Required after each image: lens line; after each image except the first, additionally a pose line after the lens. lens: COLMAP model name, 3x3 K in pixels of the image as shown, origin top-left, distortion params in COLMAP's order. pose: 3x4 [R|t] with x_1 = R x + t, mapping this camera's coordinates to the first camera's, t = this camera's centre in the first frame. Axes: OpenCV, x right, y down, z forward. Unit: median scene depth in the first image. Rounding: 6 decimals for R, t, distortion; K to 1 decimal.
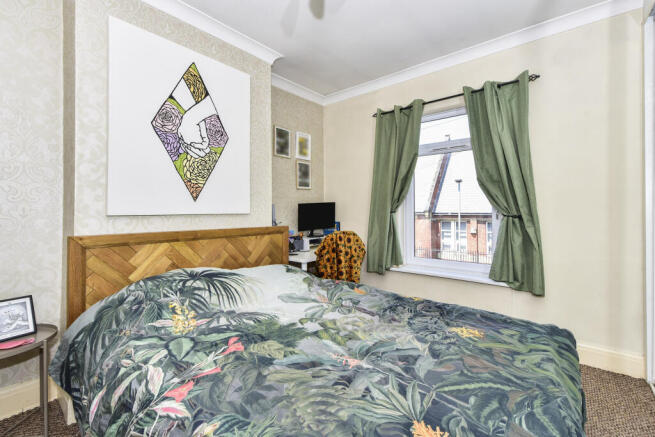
lens RADIAL K [[271.6, 0, 328.6], [0, 271.6, 207.4], [0, 0, 1]] dist [0.001466, 0.000107]
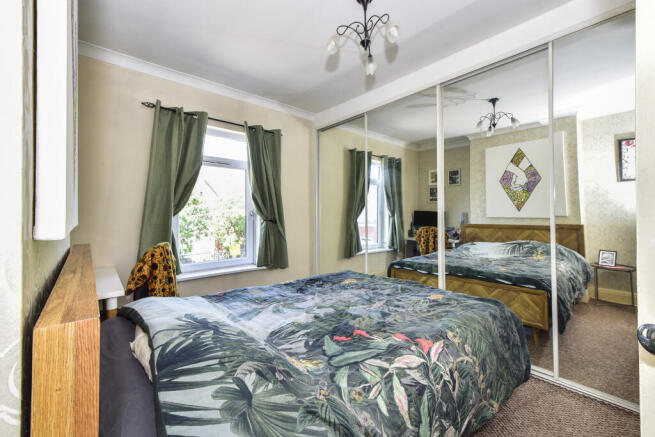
lens RADIAL K [[253.2, 0, 327.3], [0, 253.2, 210.8], [0, 0, 1]] dist [0.016641, 0.000065]
pose [[0.227659, 0.015717, 0.973614, -1.281081], [-0.001305, 0.999874, -0.015836, 0.000537], [-0.973740, 0.002335, 0.227651, 0.775402]]
